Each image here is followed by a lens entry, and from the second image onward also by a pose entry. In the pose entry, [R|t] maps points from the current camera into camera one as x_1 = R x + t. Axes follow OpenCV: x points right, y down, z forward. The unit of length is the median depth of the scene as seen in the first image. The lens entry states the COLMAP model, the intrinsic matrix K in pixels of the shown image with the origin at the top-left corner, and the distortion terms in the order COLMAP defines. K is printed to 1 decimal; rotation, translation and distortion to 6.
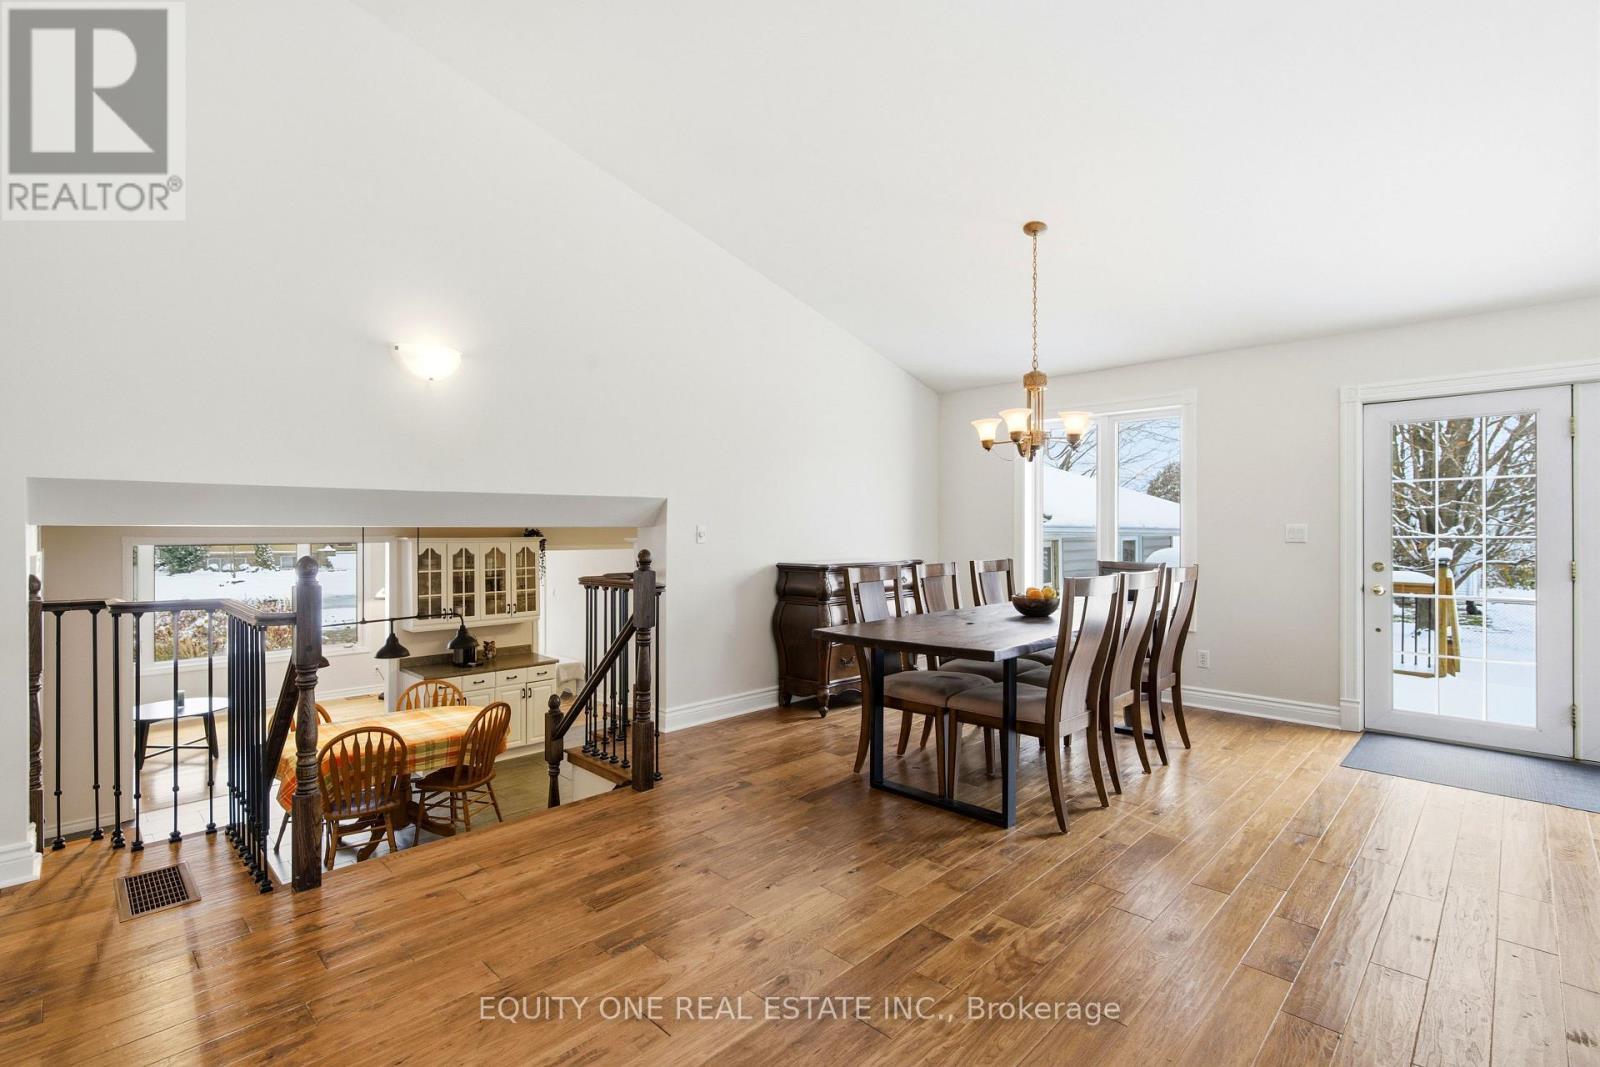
lens RADIAL K [[732.6, 0, 805.8], [0, 732.6, 526.4], [0, 0, 1]] dist [-0.001699, 0.000033]
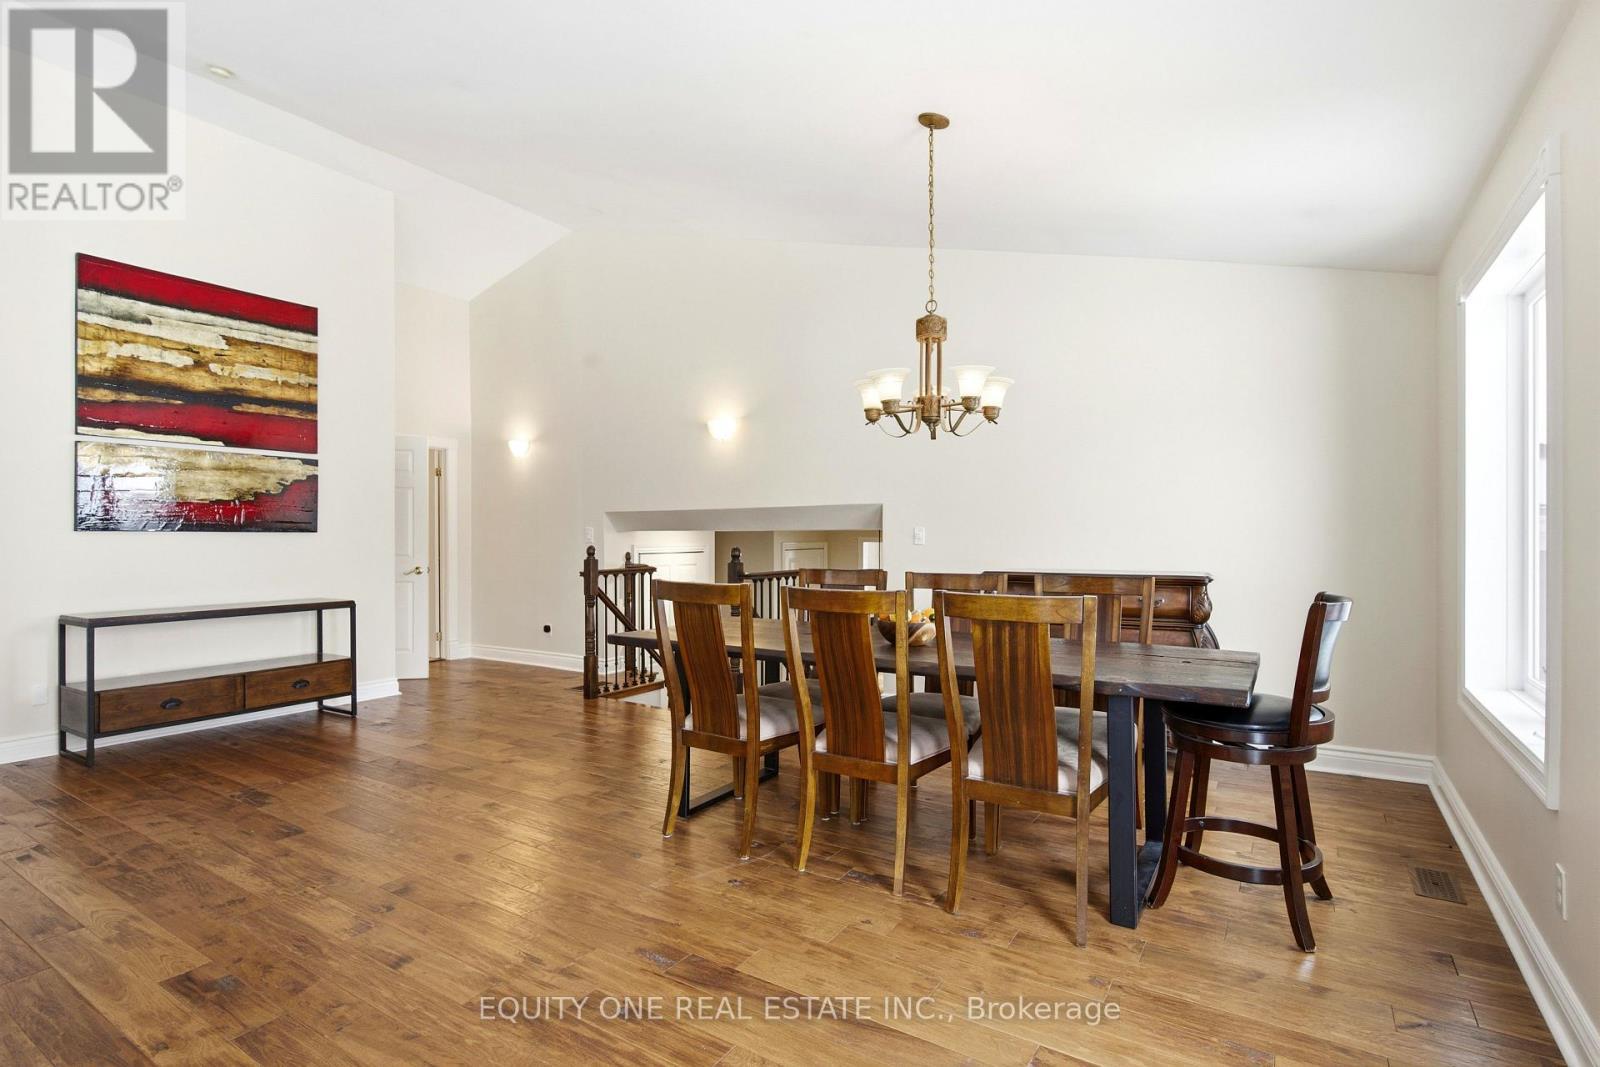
lens RADIAL K [[788.8, 0, 797.7], [0, 788.8, 532.0], [0, 0, 1]] dist [-0.002438, 0.000354]
pose [[0.194822, -0.001543, -0.980837, 0.618023], [0.006212, 0.999981, -0.000340, 0.002530], [0.980819, -0.006027, 0.194827, 0.415032]]
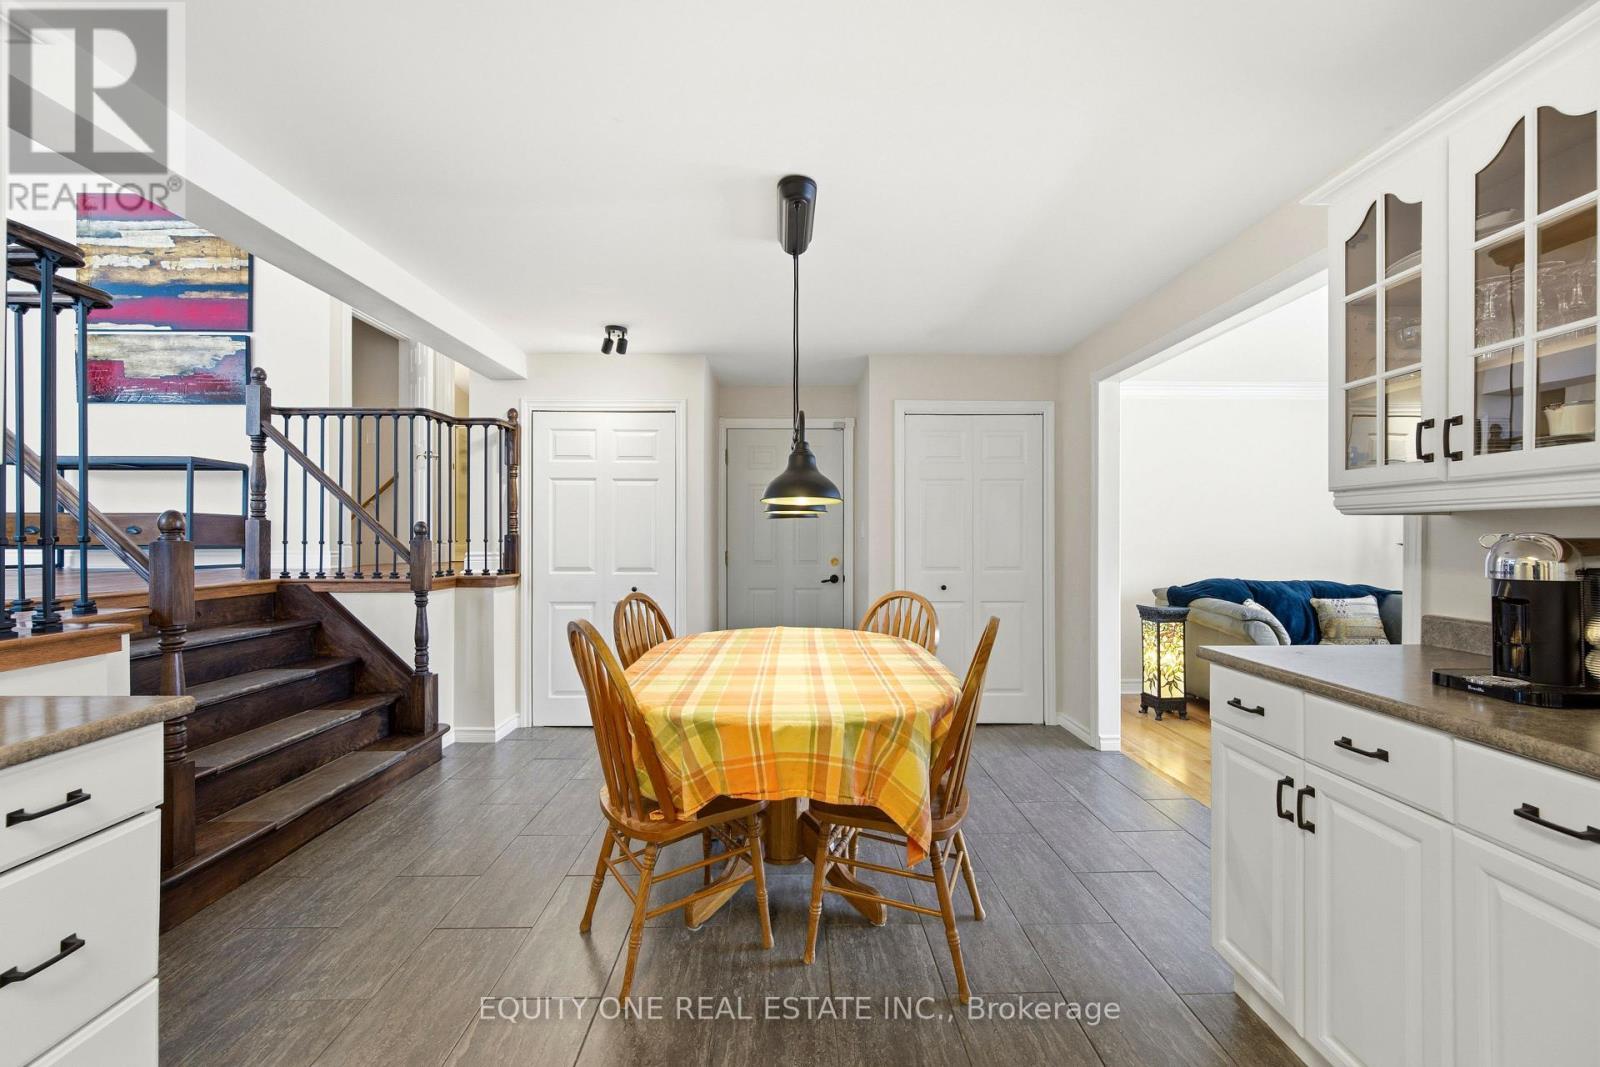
lens RADIAL K [[633.3, 0, 799.5], [0, 633.3, 536.9], [0, 0, 1]] dist [-0.000395, -0.000306]
pose [[-0.716671, -0.000992, -0.697411, -0.203581], [0.003180, 0.999984, -0.004690, 0.148530], [0.697404, -0.005579, -0.716656, 0.998917]]
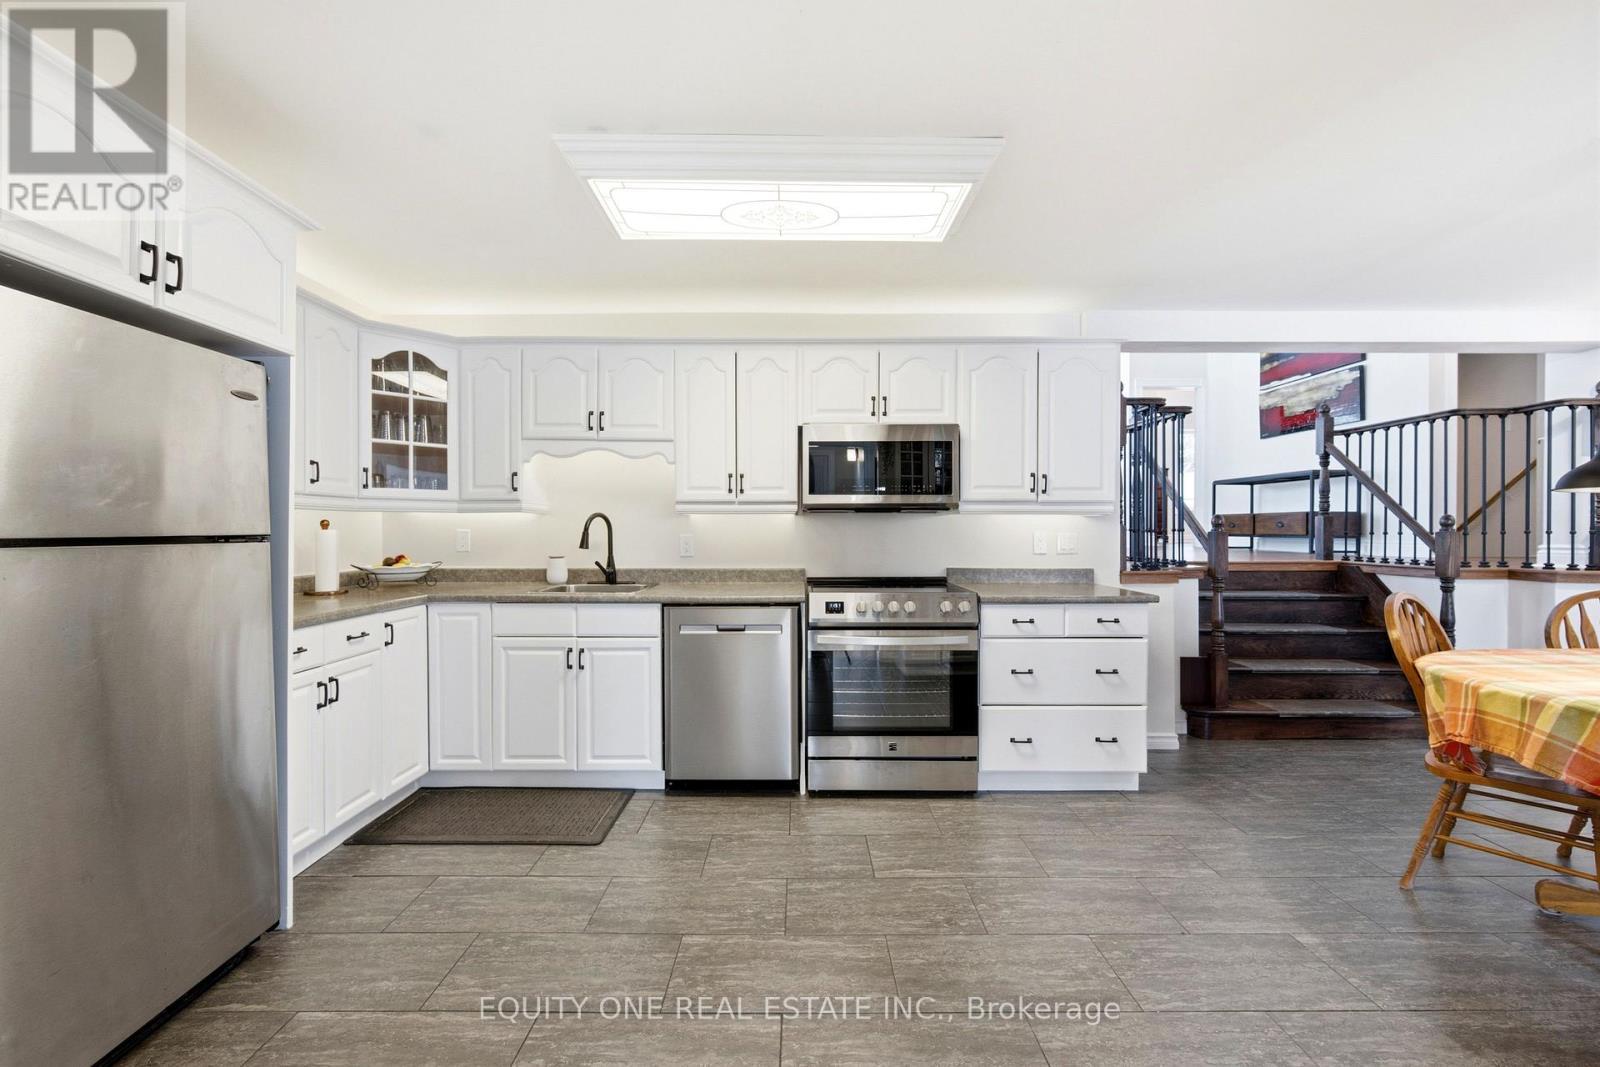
lens RADIAL K [[633.3, 0, 801.7], [0, 633.3, 533.1], [0, 0, 1]] dist [-0.000395, -0.000306]
pose [[-0.697353, -0.003293, 0.716721, -0.337981], [-0.003078, 0.999994, 0.001600, 0.149955], [-0.716721, -0.001090, -0.697359, 1.210527]]
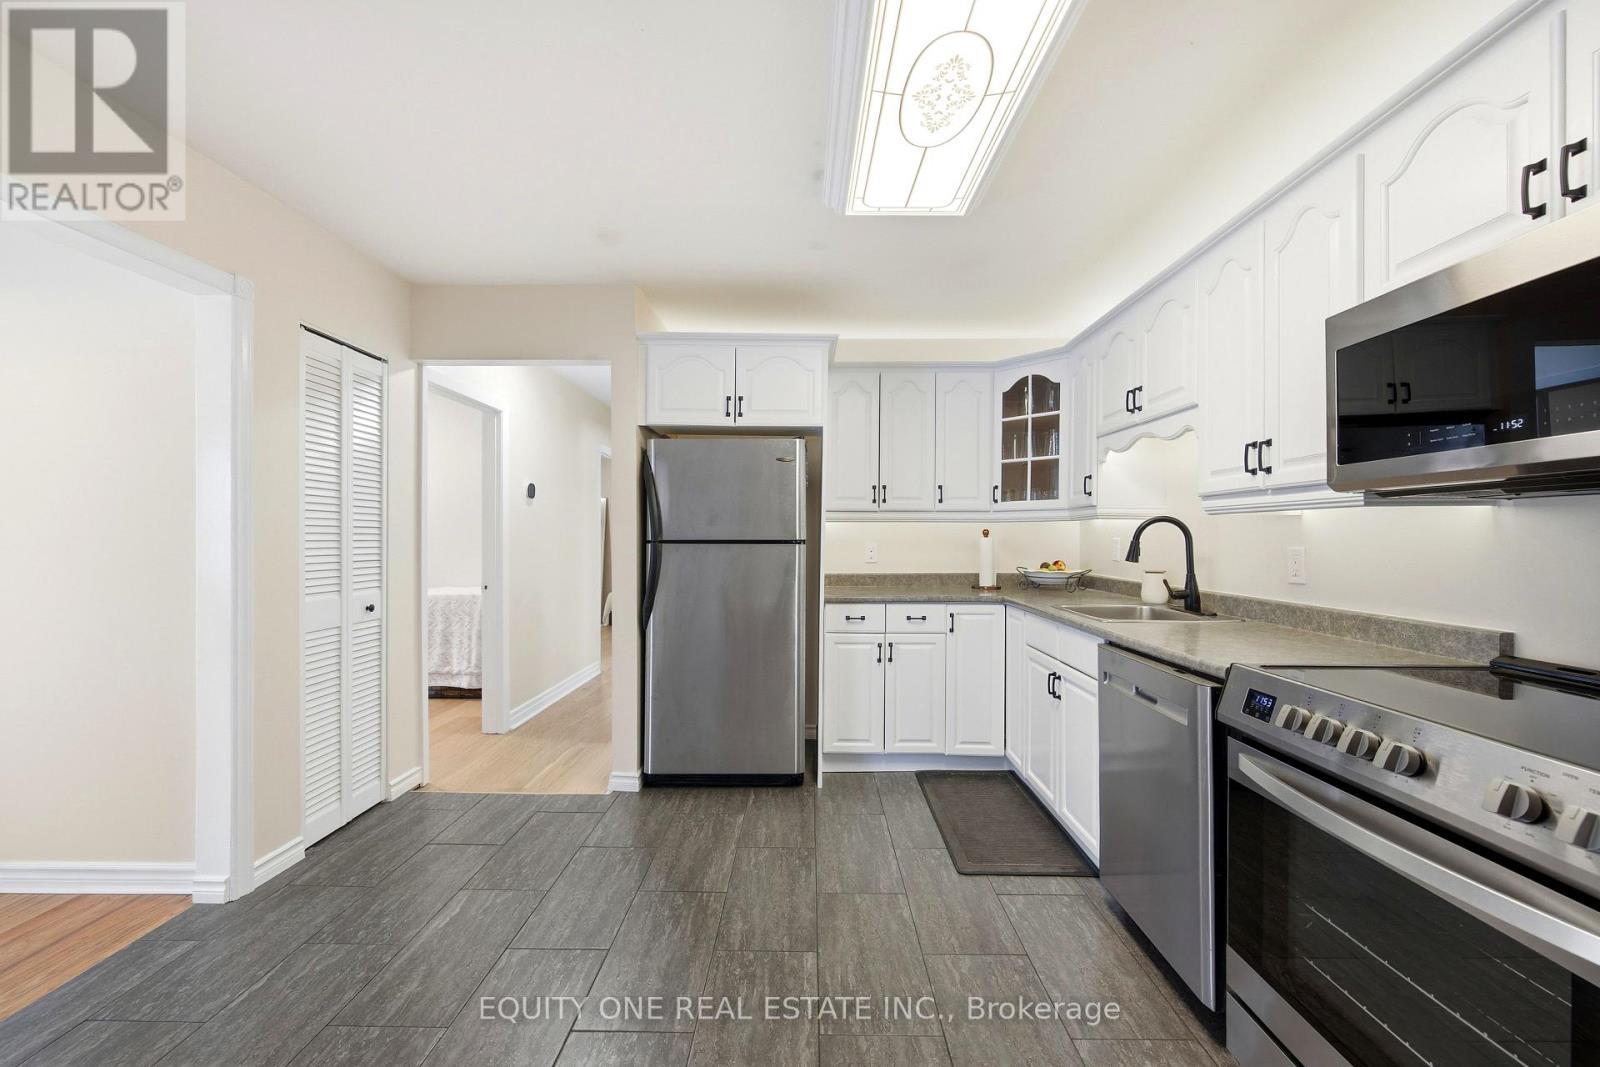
lens RADIAL K [[633.3, 0, 797.1], [0, 633.3, 539.1], [0, 0, 1]] dist [-0.000395, -0.000306]
pose [[0.732579, -0.000633, 0.680682, -0.295199], [-0.007099, 0.999938, 0.008569, 0.147463], [-0.680645, -0.011109, 0.732529, 0.869998]]
